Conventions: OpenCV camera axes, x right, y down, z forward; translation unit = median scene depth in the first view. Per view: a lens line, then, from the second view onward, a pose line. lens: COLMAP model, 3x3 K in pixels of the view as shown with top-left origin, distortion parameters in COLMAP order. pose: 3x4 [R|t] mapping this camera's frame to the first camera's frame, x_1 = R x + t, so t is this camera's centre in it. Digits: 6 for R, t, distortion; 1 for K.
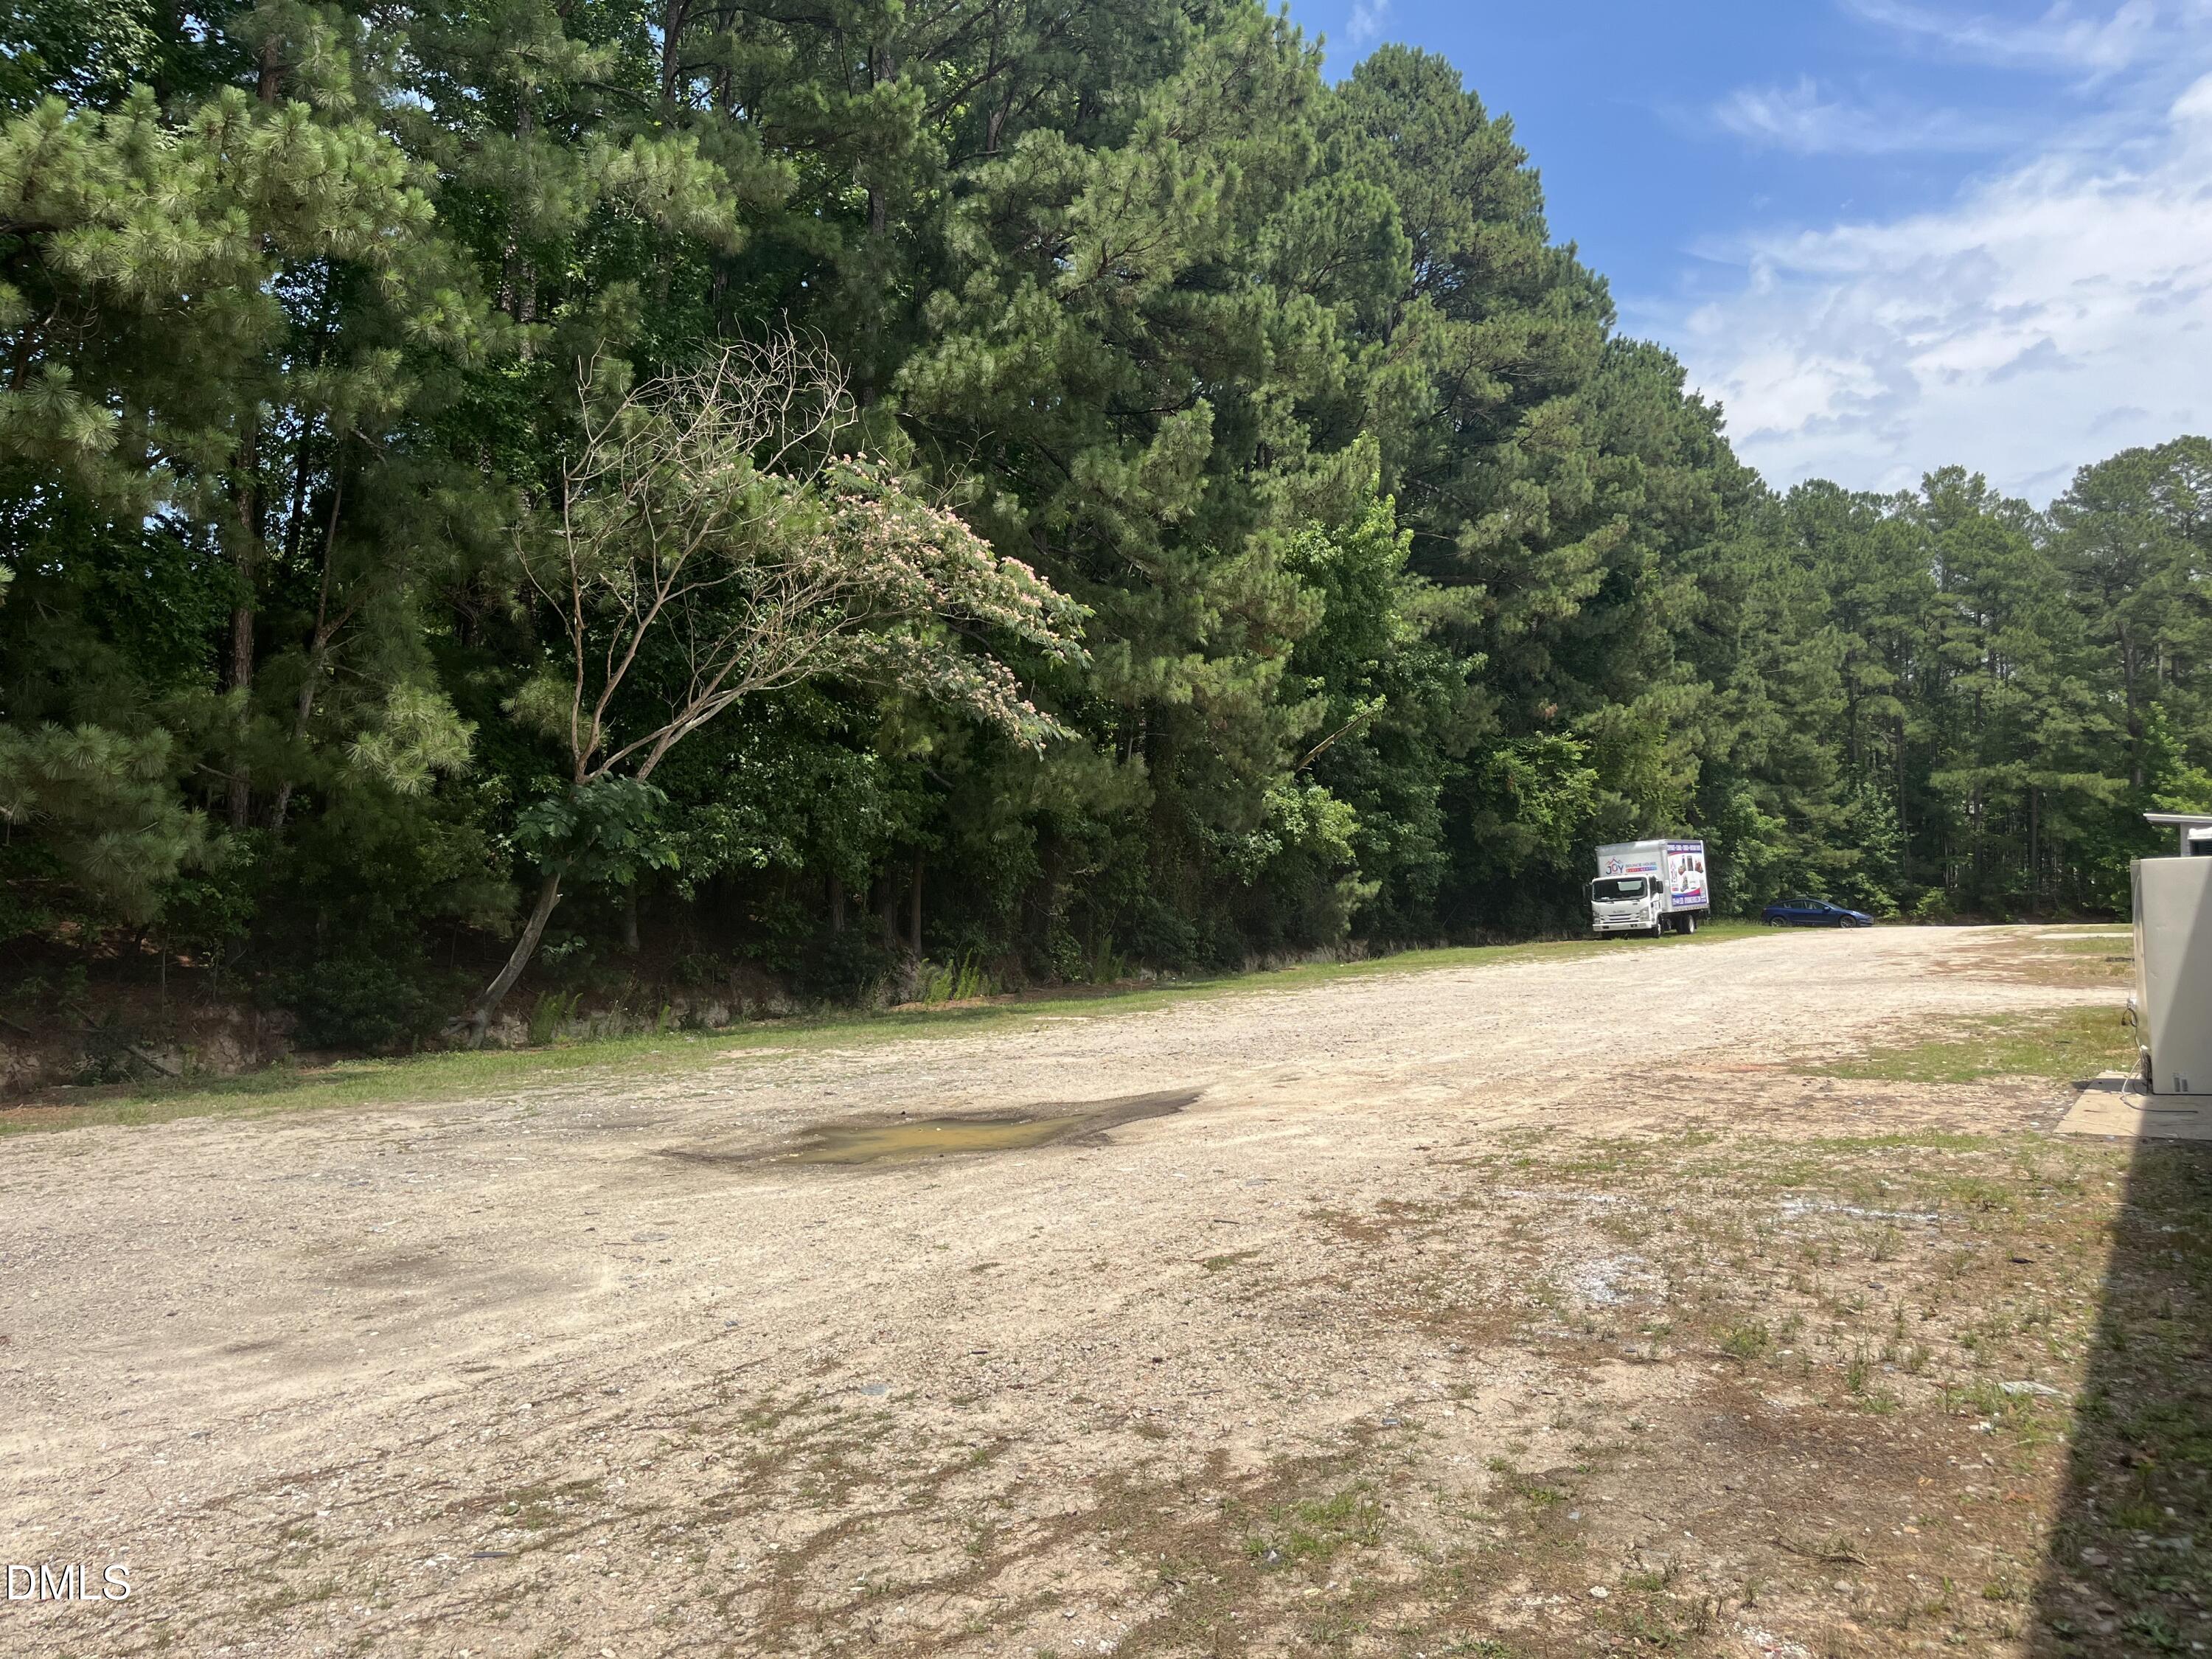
lens RADIAL K [[1710.0, 0, 1101.1], [0, 1710.0, 868.6], [0, 0, 1]] dist [0.032335, -0.028358]
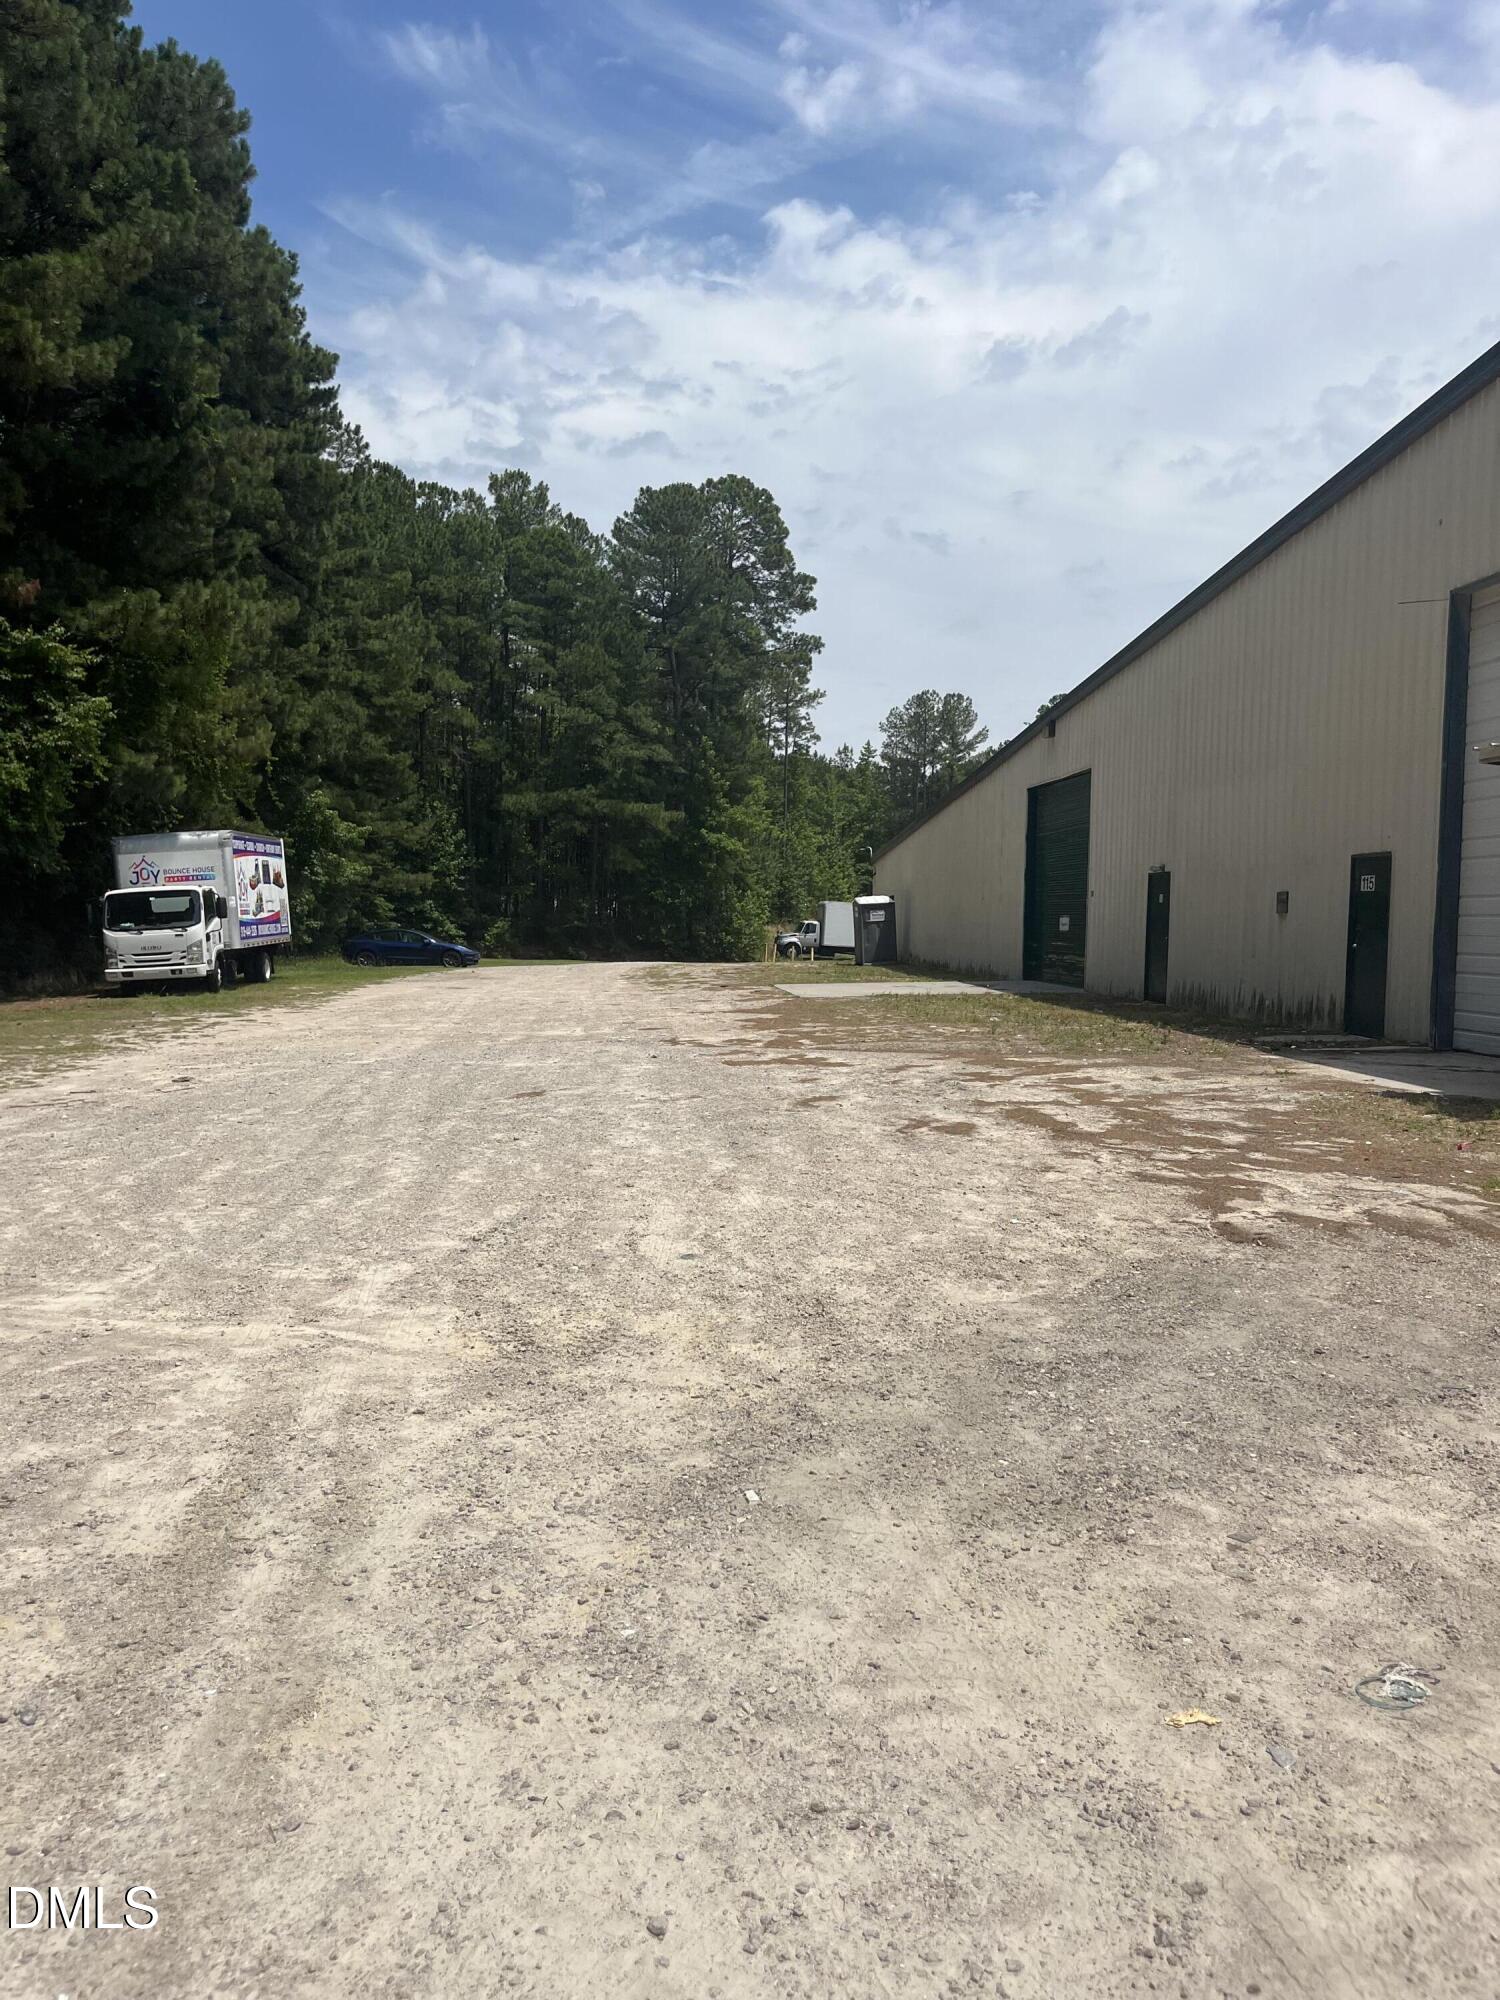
lens RADIAL K [[1546.1, 0, 751.1], [0, 1546.1, 1003.4], [0, 0, 1]] dist [0.032335, -0.028358]
pose [[0.791849, -0.014385, 0.610548, 0.090744], [-0.027652, 0.997853, 0.059375, 0.004393], [-0.610091, -0.063899, 0.789751, 0.294511]]
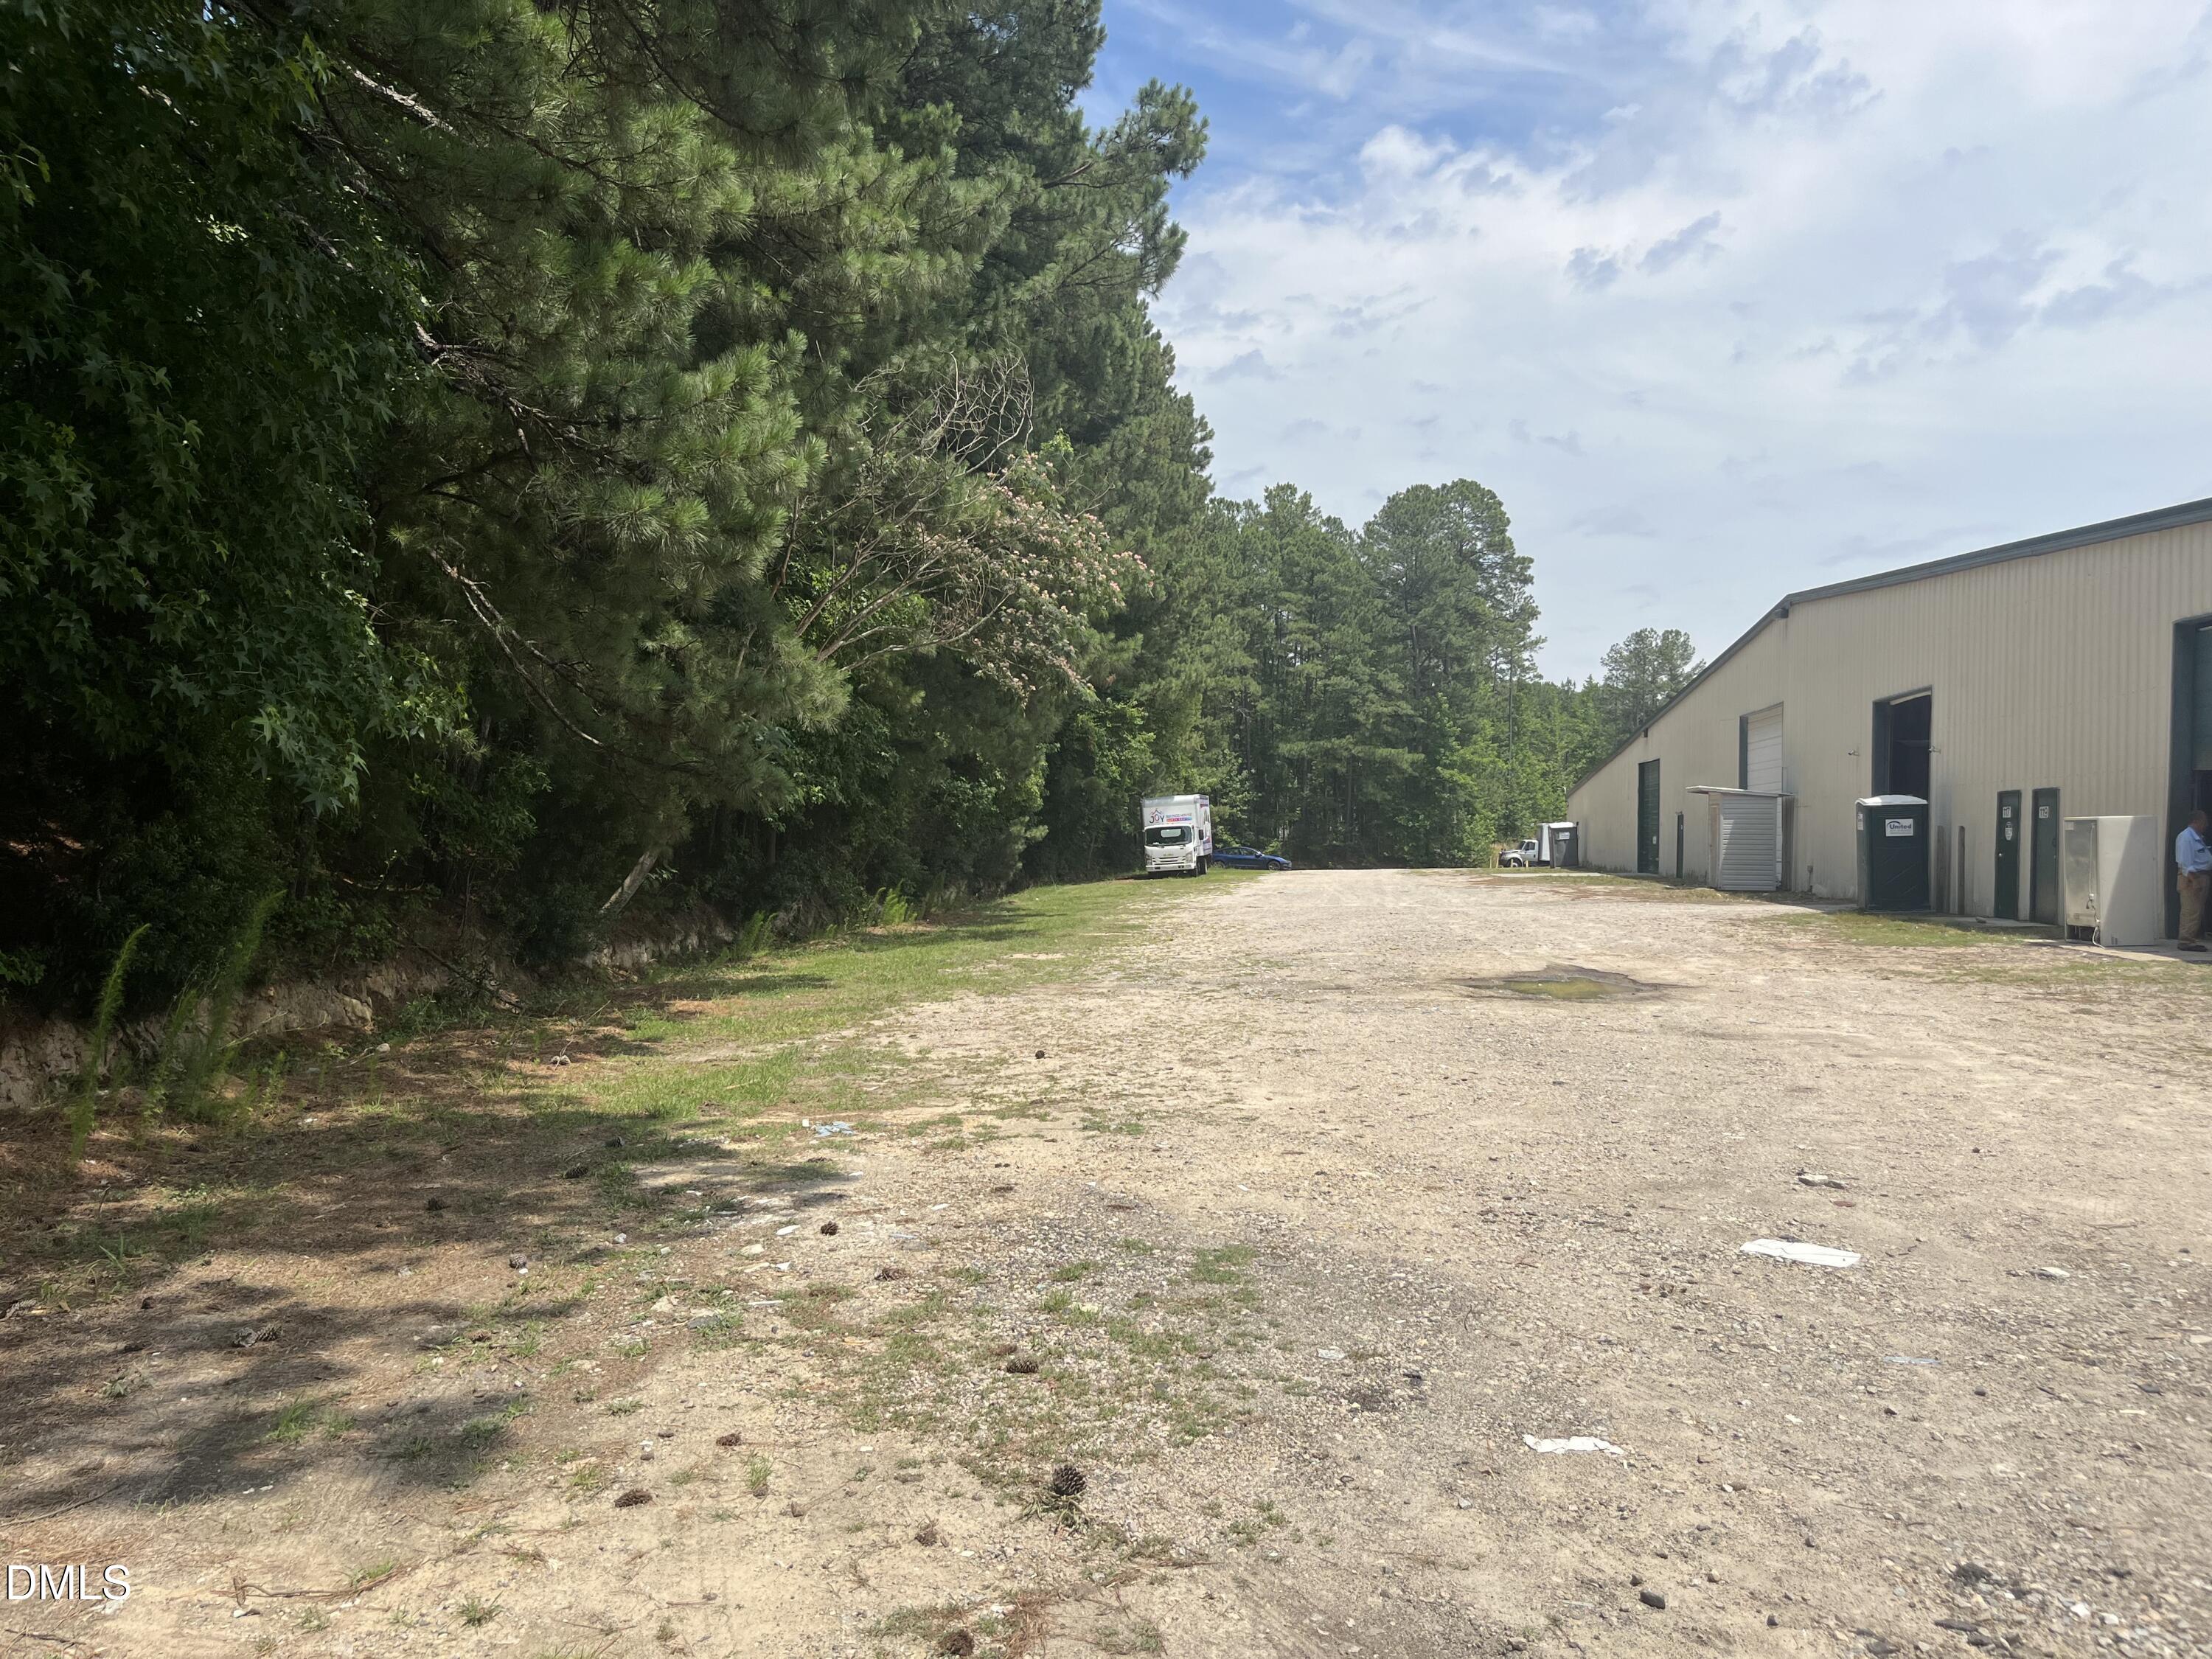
lens RADIAL K [[1710.0, 0, 1066.0], [0, 1710.0, 874.1], [0, 0, 1]] dist [0.032335, -0.028358]
pose [[0.913440, 0.004989, 0.406943, -0.157482], [-0.018814, 0.999373, 0.029979, 0.002851], [-0.406538, -0.035040, 0.912961, -0.031037]]
